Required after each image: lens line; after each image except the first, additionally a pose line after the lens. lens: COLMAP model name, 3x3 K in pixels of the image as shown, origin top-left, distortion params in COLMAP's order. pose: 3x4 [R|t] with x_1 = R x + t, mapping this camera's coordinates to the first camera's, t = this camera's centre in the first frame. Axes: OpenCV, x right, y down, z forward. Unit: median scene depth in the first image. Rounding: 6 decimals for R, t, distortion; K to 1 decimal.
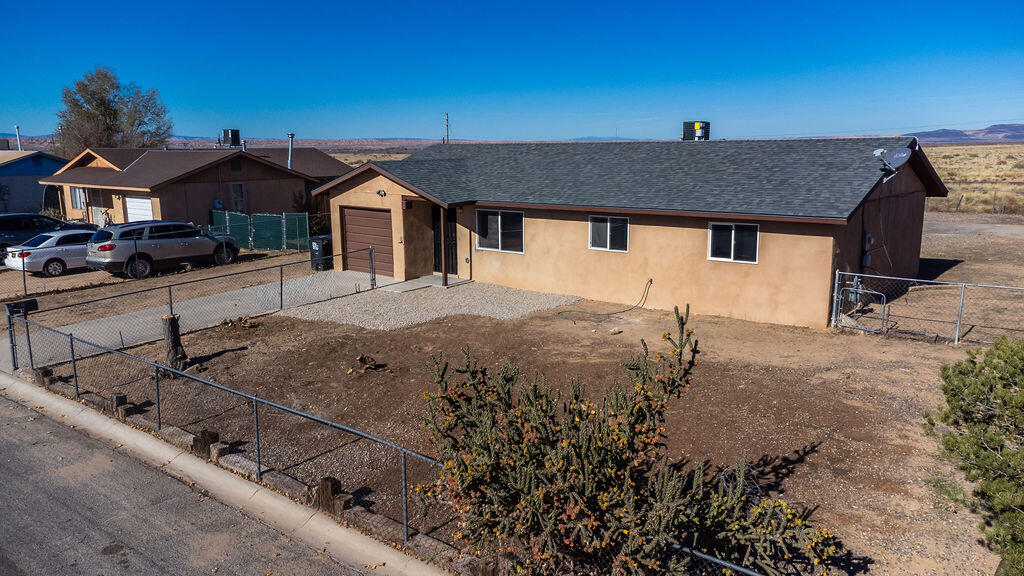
lens RADIAL K [[764.6, 0, 508.9], [0, 764.6, 292.0], [0, 0, 1]] dist [0.023425, 0.052245]
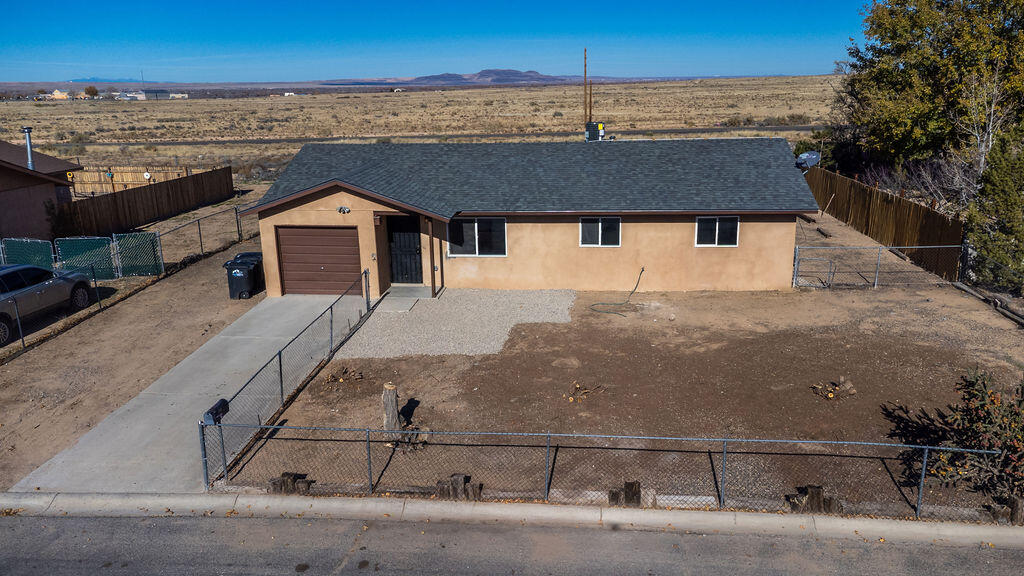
lens RADIAL K [[764.6, 0, 508.9], [0, 764.6, 292.0], [0, 0, 1]] dist [0.023425, 0.052245]
pose [[0.834920, -0.153277, 0.528598, -0.603640], [0.115311, 0.987838, 0.104308, -0.122818], [-0.538157, -0.026136, 0.842440, 0.105736]]
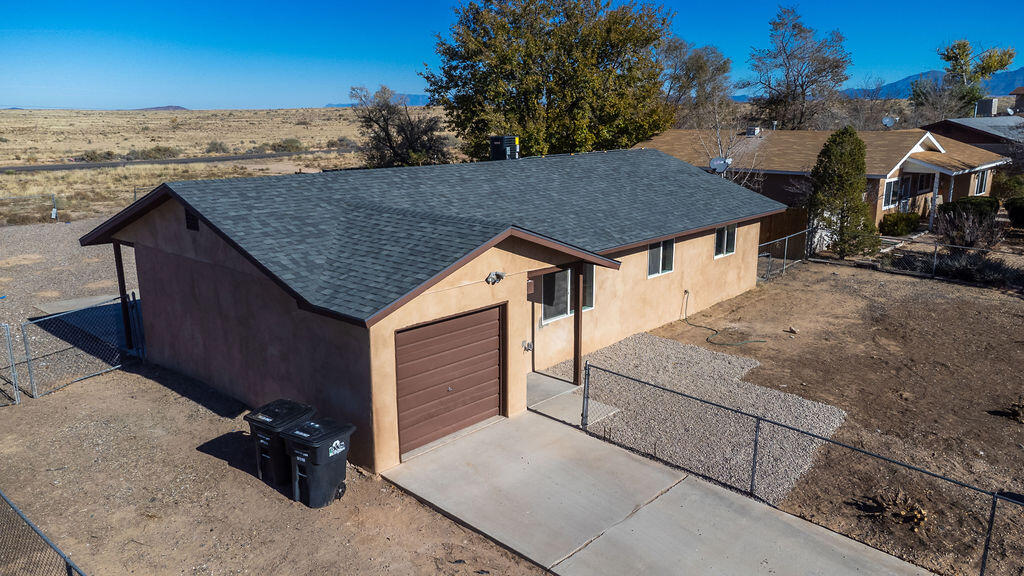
lens RADIAL K [[764.6, 0, 508.9], [0, 764.6, 292.0], [0, 0, 1]] dist [0.023425, 0.052245]
pose [[0.045740, -0.223063, 0.973730, -0.830523], [0.190615, 0.958789, 0.210687, -0.275465], [-0.980599, 0.175971, 0.086374, 1.112944]]
